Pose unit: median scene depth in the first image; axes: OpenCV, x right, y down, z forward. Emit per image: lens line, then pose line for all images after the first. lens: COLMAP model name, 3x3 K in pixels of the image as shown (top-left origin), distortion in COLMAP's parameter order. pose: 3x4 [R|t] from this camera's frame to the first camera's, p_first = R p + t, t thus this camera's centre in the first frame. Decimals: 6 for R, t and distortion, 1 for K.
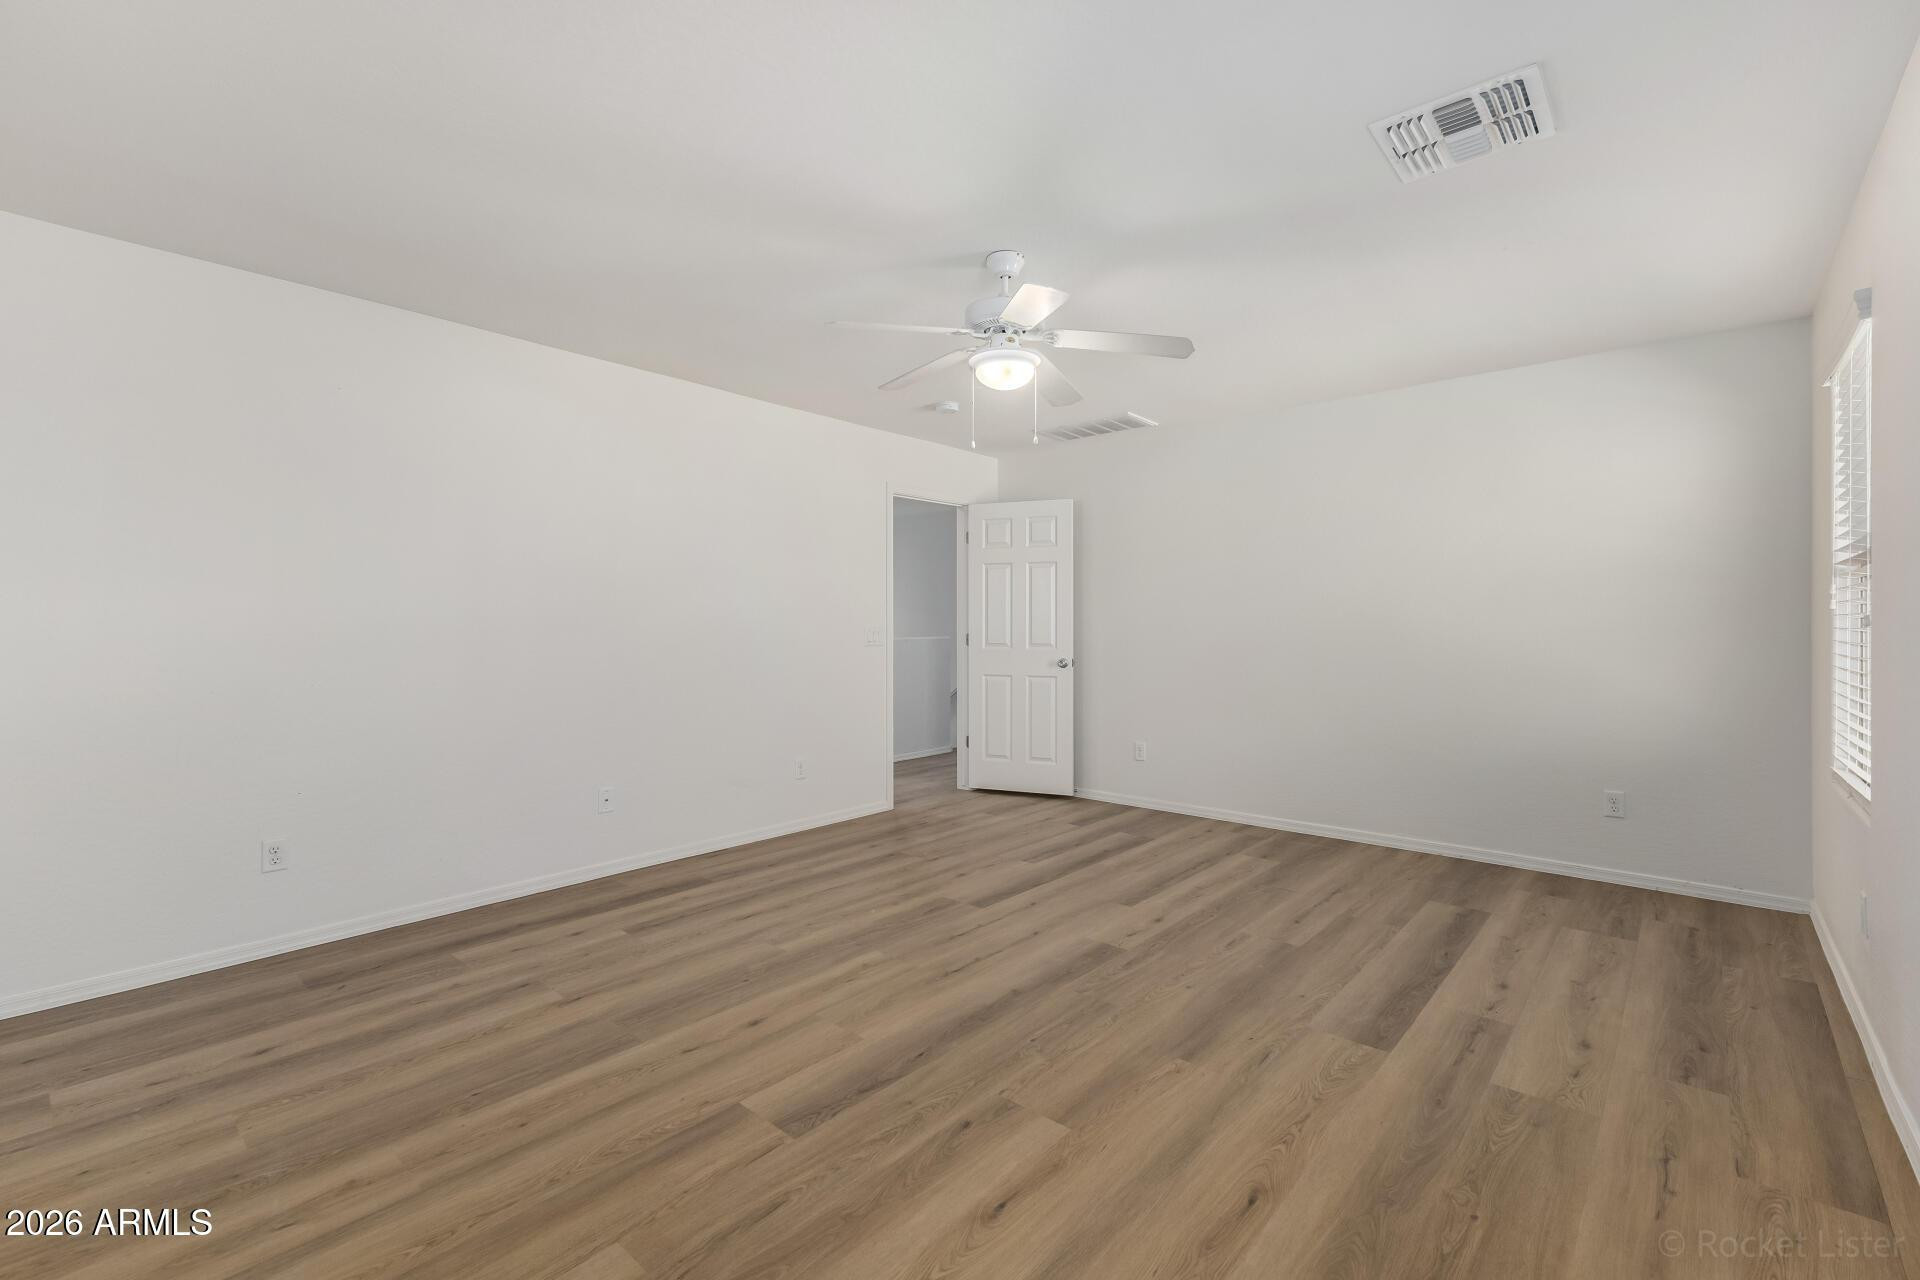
lens RADIAL K [[837.7, 0, 961.0], [0, 837.7, 630.4], [0, 0, 1]] dist [0.009679, -0.000740]
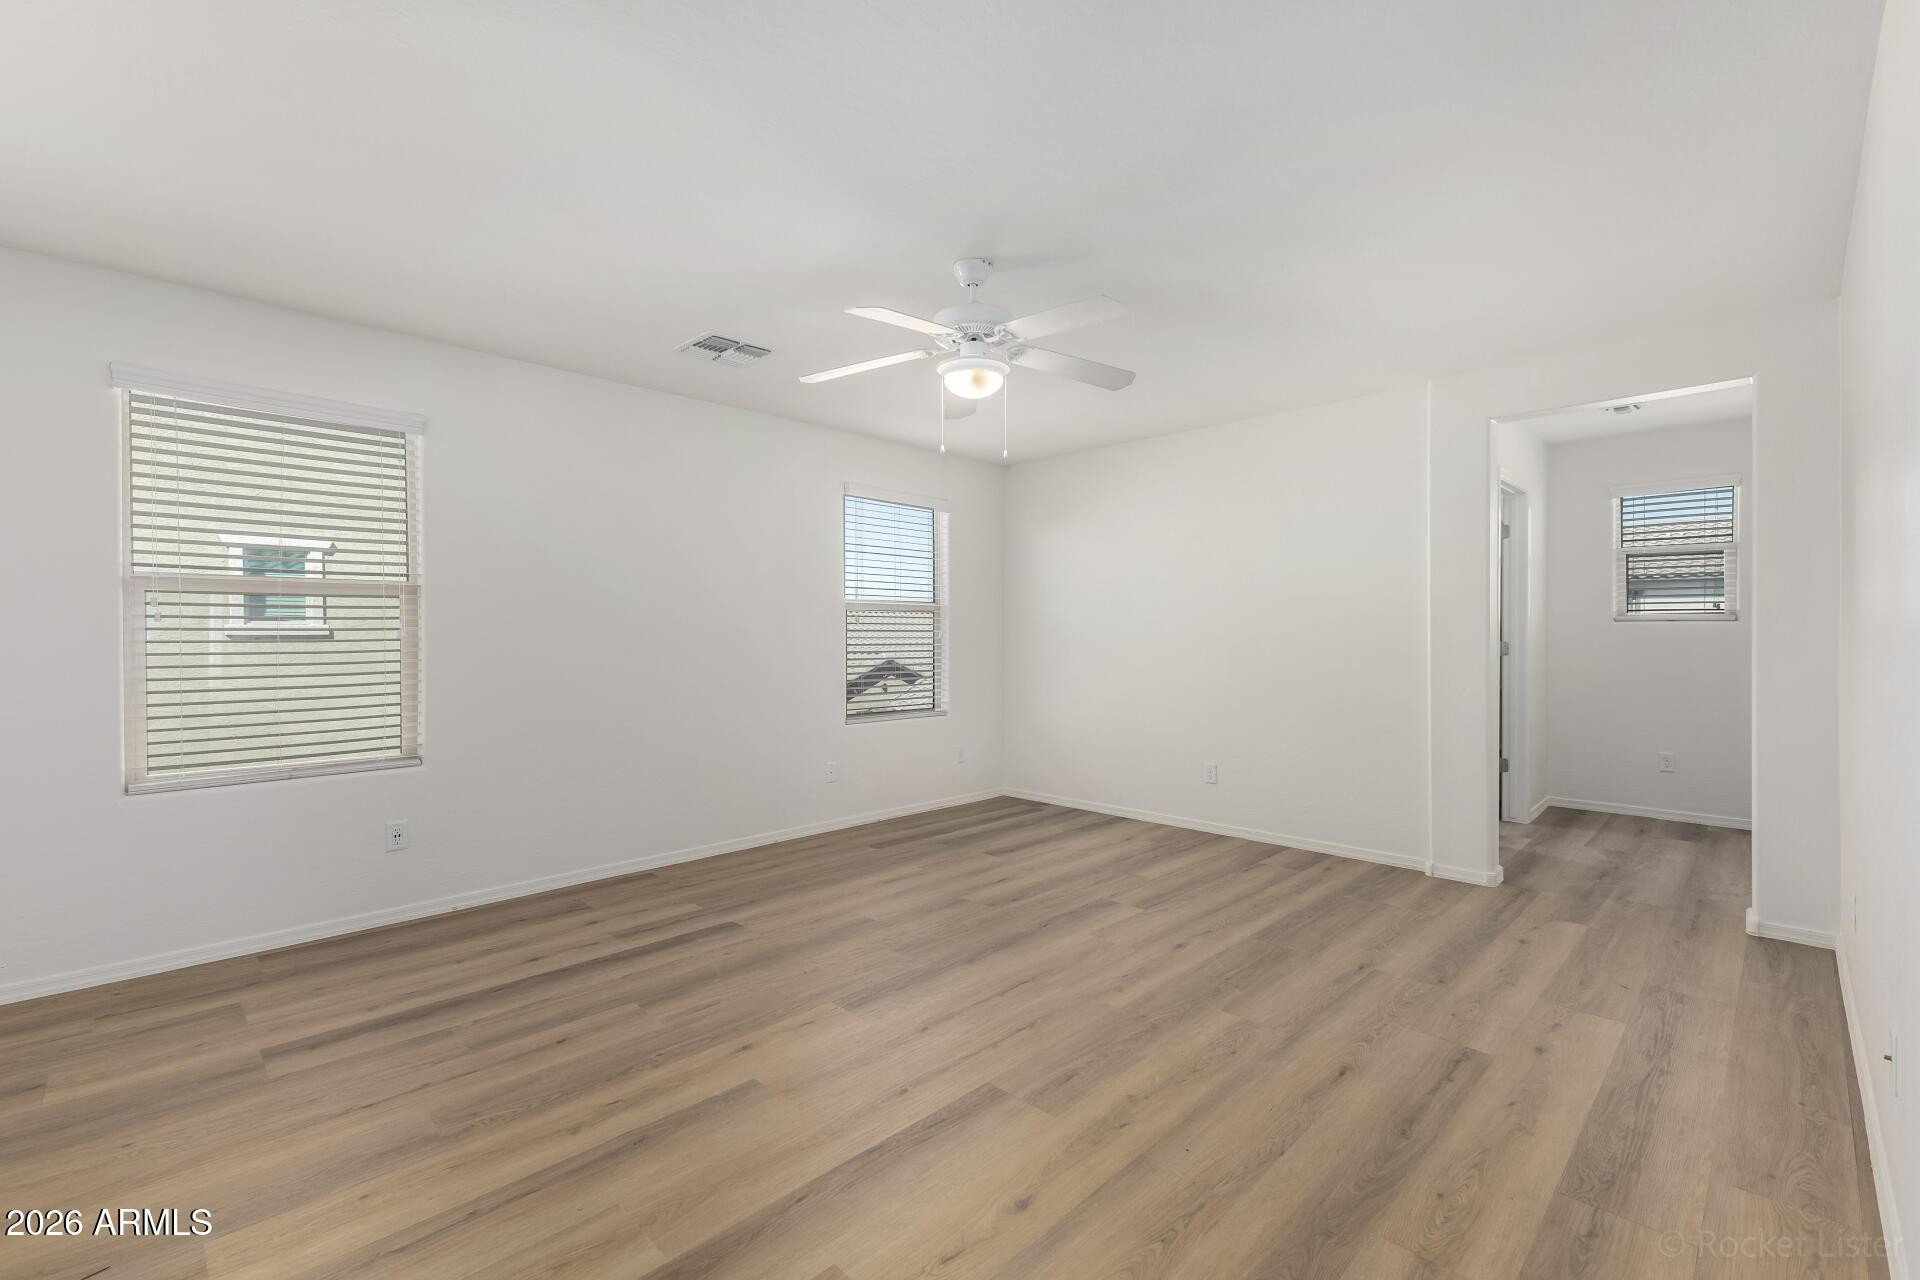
lens RADIAL K [[837.7, 0, 959.9], [0, 837.7, 641.6], [0, 0, 1]] dist [0.009679, -0.000740]
pose [[-0.998236, 0.002712, 0.059313, 0.010675], [0.003471, 0.999913, 0.012694, -0.012731], [-0.059273, 0.012878, -0.998159, 2.093525]]
